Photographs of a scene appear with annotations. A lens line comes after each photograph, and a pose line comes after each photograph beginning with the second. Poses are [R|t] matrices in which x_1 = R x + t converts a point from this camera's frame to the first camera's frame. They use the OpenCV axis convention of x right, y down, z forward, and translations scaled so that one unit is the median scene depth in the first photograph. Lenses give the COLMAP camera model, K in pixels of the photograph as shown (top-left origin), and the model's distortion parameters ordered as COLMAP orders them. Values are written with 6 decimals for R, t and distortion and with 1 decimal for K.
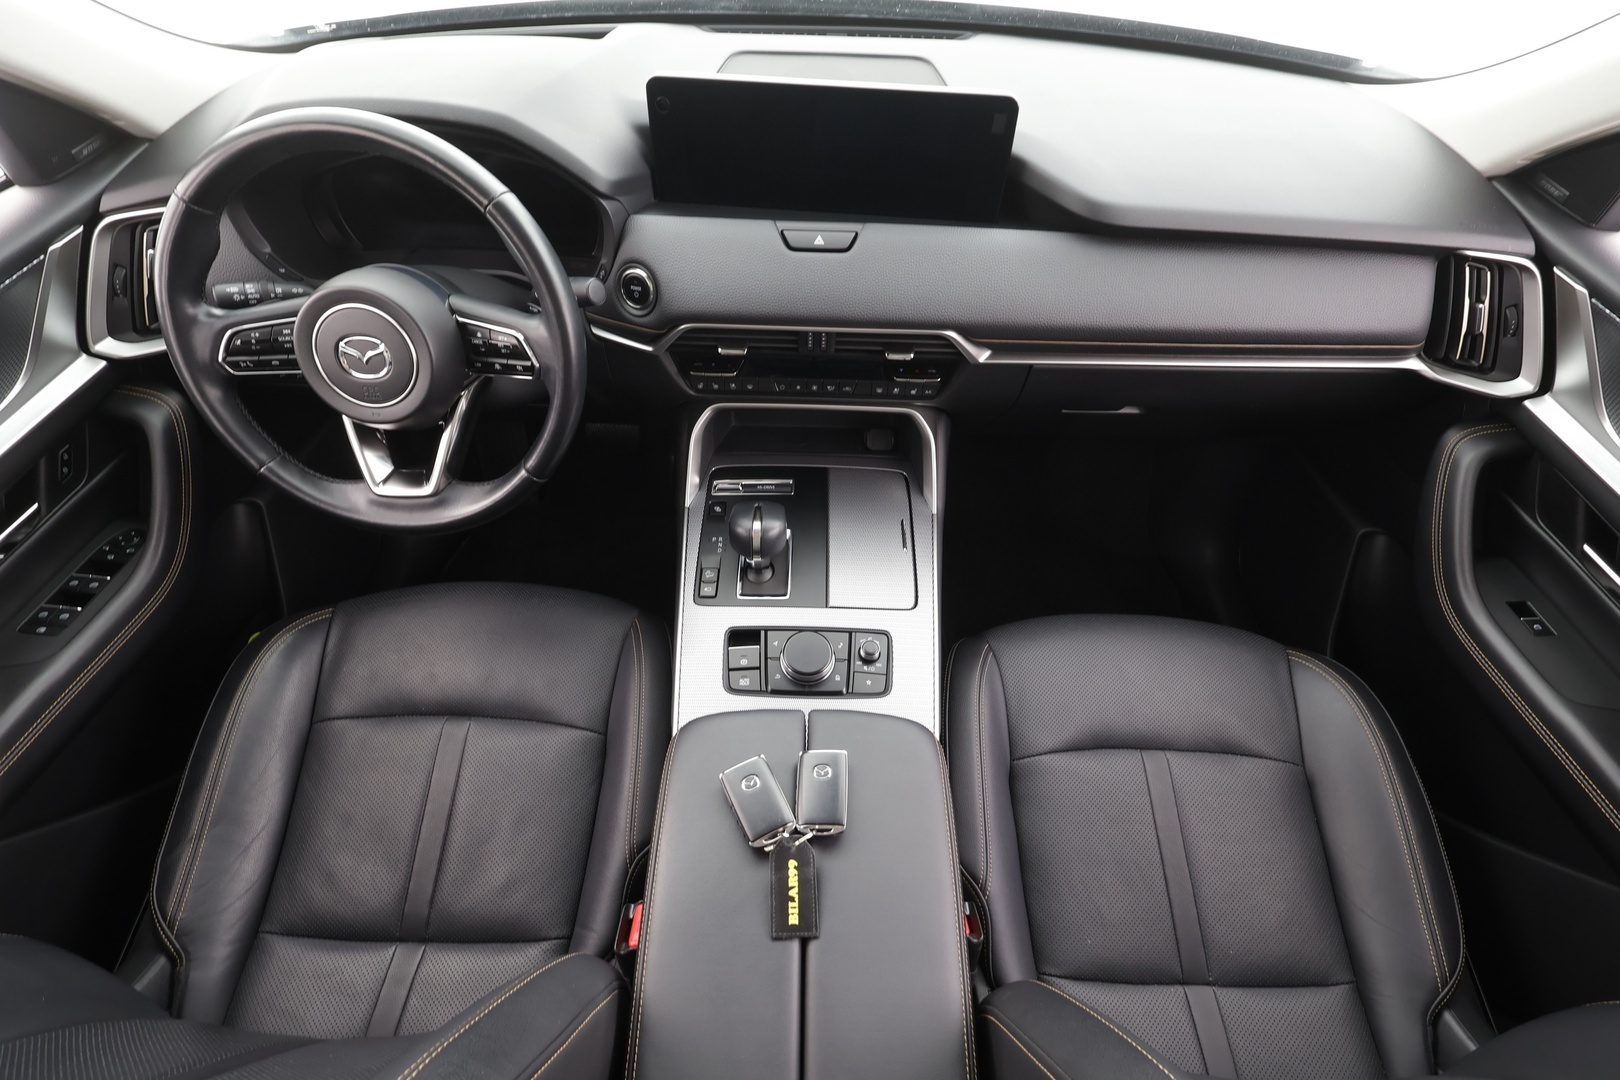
lens RADIAL K [[759.0, 0, 810.0], [0, 759.0, 540.0], [0, 0, 1]] dist [0.000605, 0.000300]
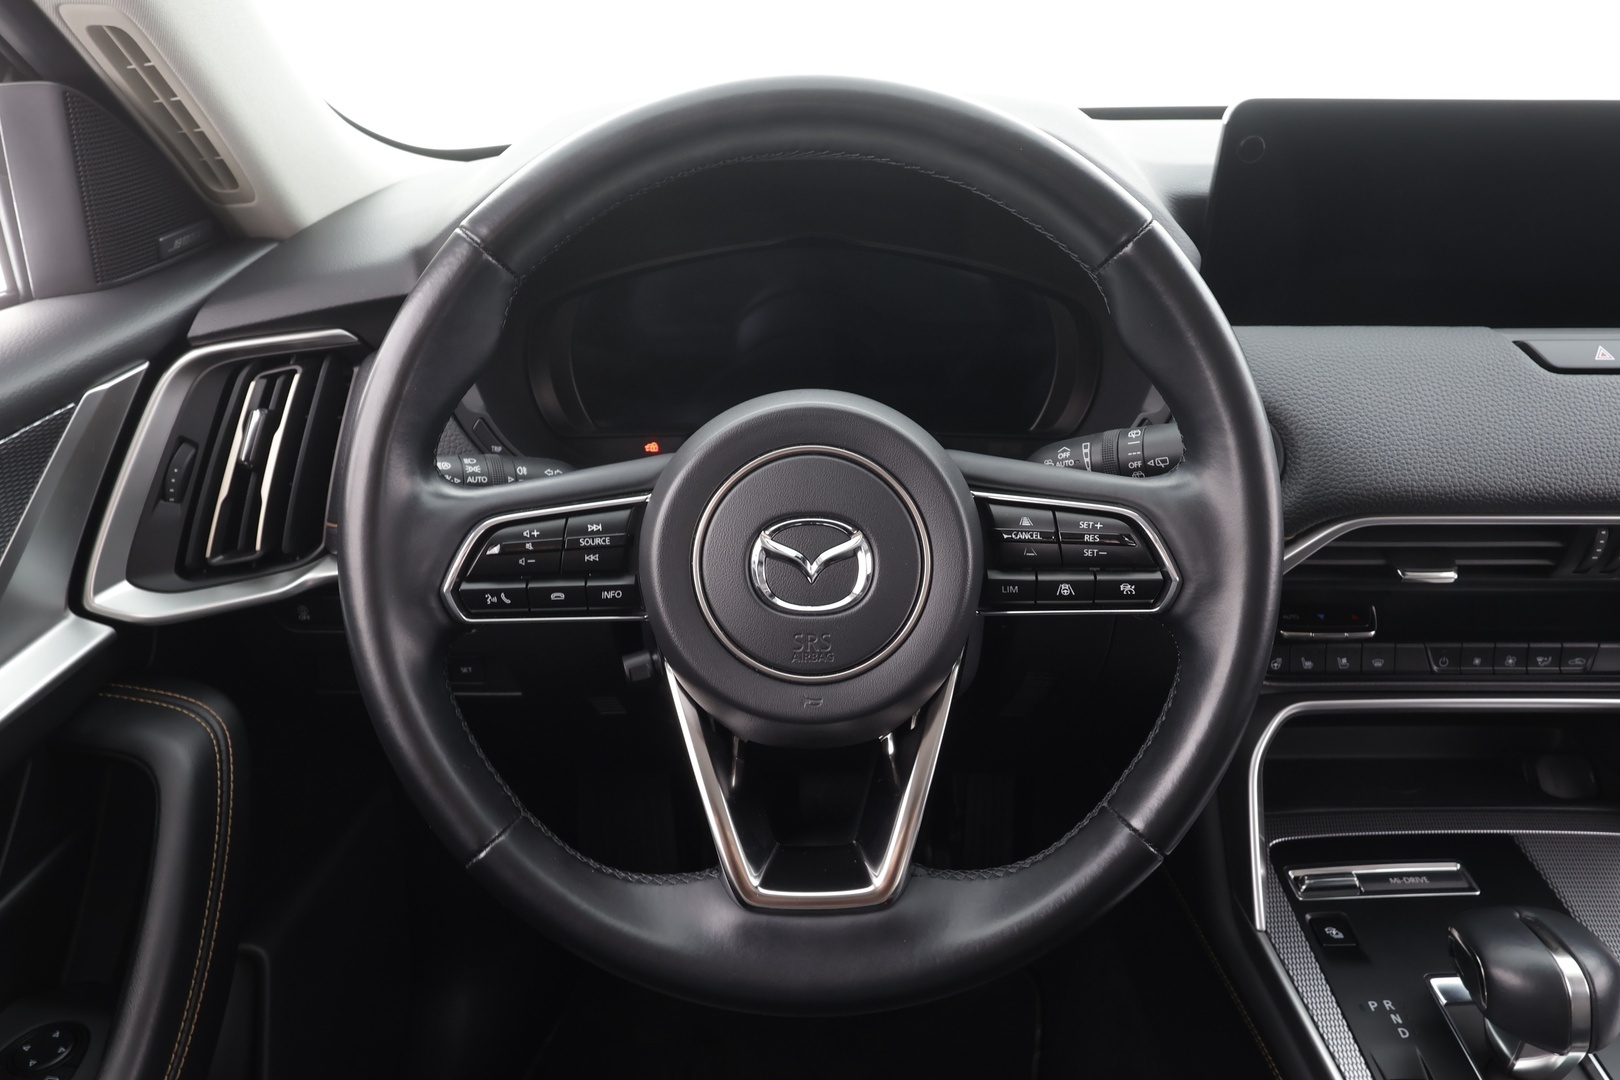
lens RADIAL K [[1111.4, 0, 810.0], [0, 1111.4, 540.0], [0, 0, 1]] dist [0.001125, -0.002695]
pose [[0.999510, -0.027101, 0.015633, -0.533900], [0.031080, 0.917429, -0.396684, -0.003604], [-0.003592, 0.396975, 0.917822, 0.373171]]
